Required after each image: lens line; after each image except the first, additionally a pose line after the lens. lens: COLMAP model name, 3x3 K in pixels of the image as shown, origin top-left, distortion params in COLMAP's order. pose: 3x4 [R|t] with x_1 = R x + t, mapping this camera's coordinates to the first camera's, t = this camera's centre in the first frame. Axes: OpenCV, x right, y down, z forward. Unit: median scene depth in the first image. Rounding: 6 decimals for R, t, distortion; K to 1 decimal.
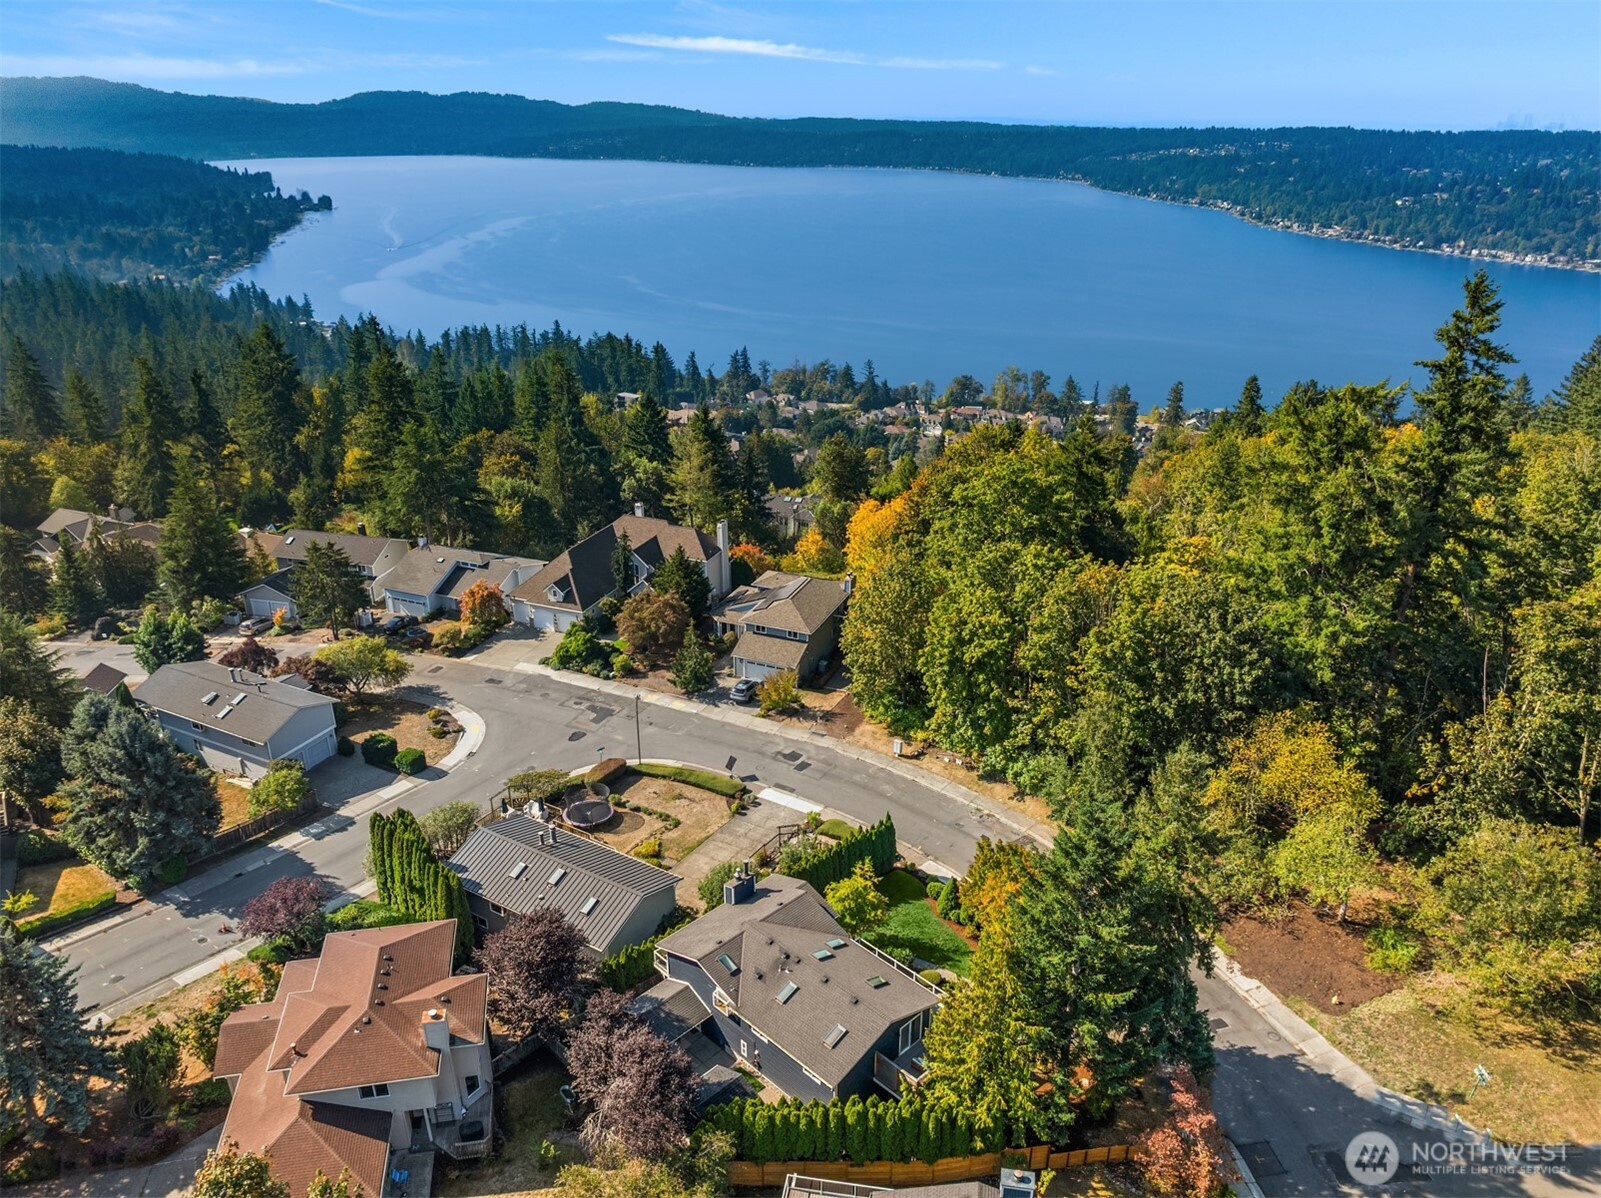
lens RADIAL K [[1156.6, 0, 801.1], [0, 1156.6, 574.7], [0, 0, 1]] dist [-0.046129, 0.033792]
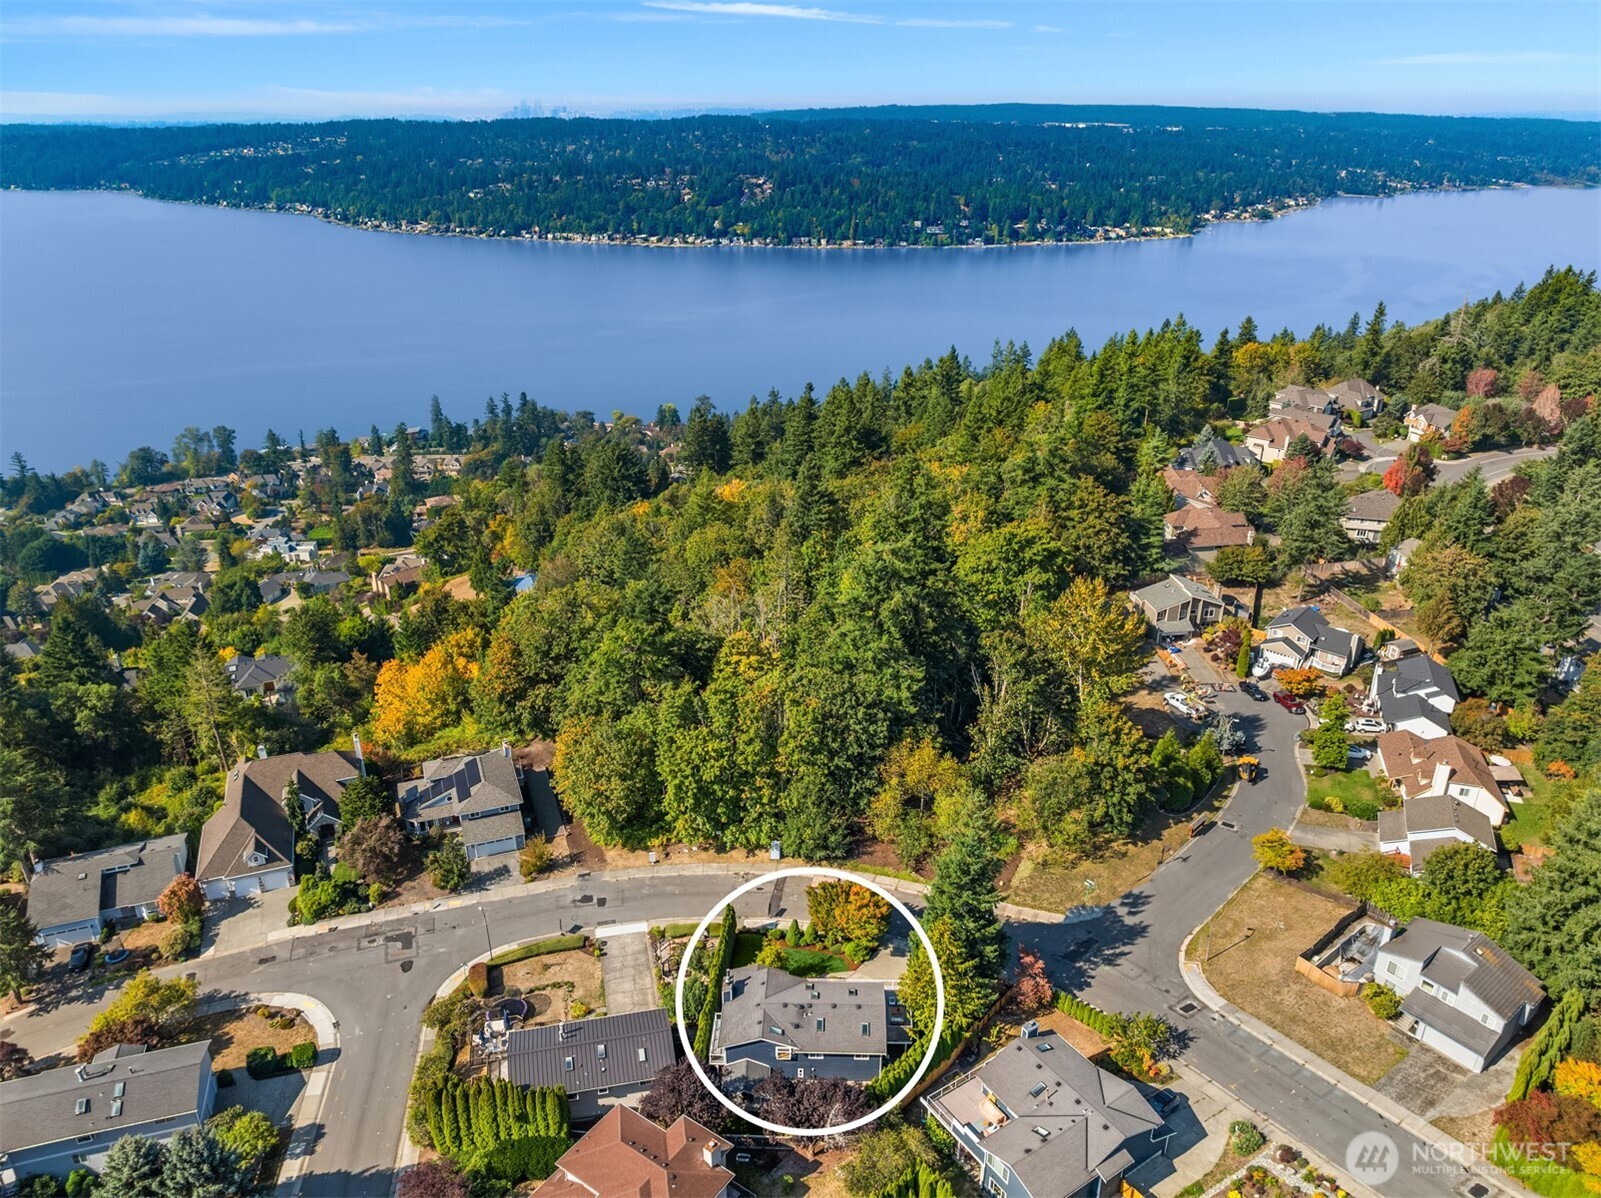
lens RADIAL K [[1152.2, 0, 832.2], [0, 1152.2, 595.5], [0, 0, 1]] dist [-0.077543, 0.040928]
pose [[0.712726, -0.283707, 0.641508, -0.545362], [0.261192, 0.956128, 0.132659, -0.269997], [-0.651000, 0.073007, 0.755559, -0.172556]]
